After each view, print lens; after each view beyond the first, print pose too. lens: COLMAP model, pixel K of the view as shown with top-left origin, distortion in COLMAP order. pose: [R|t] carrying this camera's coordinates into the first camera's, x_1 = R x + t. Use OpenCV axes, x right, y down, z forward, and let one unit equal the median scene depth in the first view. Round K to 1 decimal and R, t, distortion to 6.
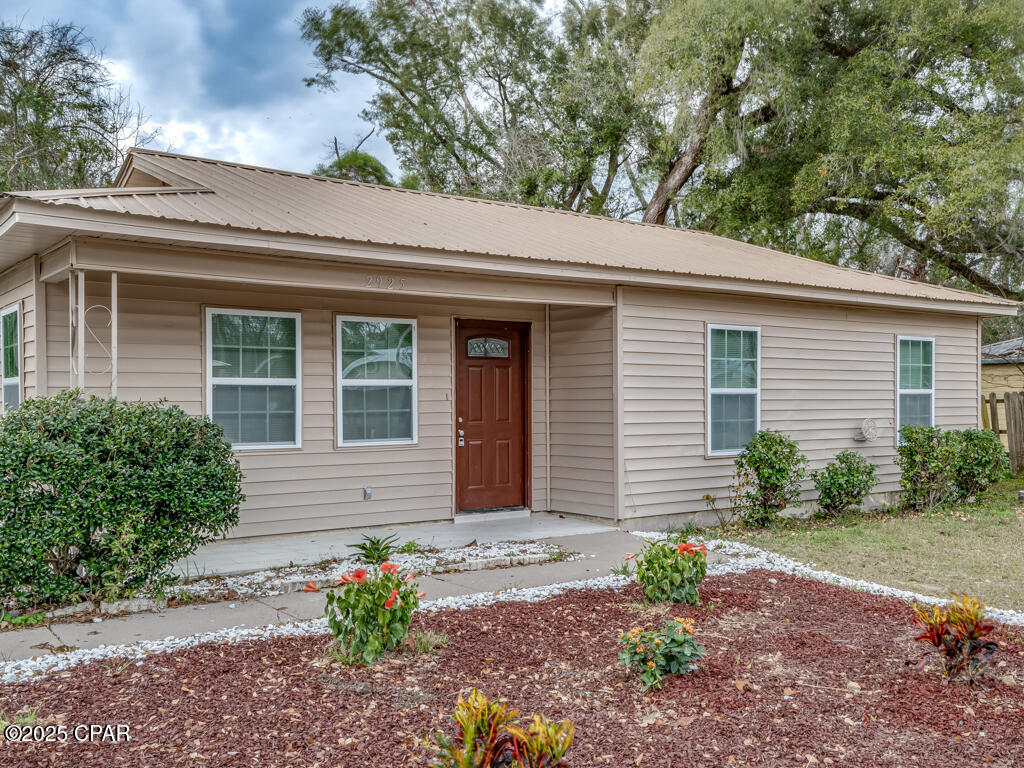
lens RADIAL K [[952.4, 0, 550.2], [0, 952.4, 406.3], [0, 0, 1]] dist [0.057634, 0.000000]
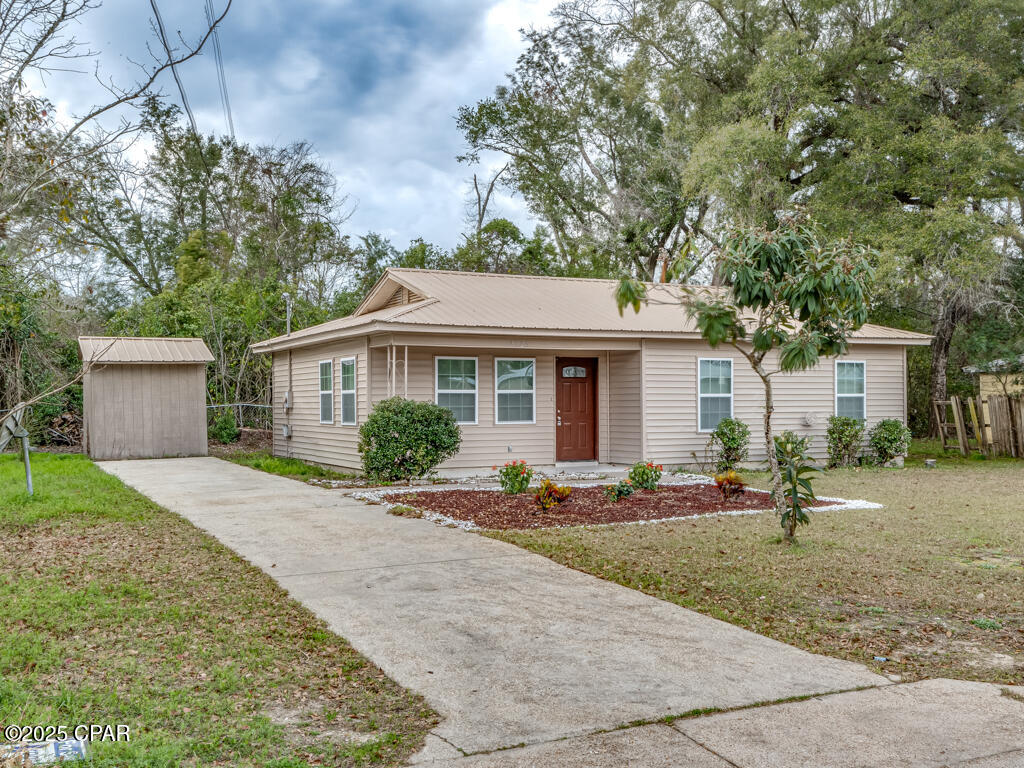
lens RADIAL K [[982.2, 0, 507.6], [0, 982.2, 384.8], [0, 0, 1]] dist [0.106122, 0.000000]
pose [[0.984013, -0.003798, -0.178059, 0.148655], [-0.000551, 0.999703, -0.024368, 0.009376], [0.178098, 0.024077, 0.983718, -0.900802]]
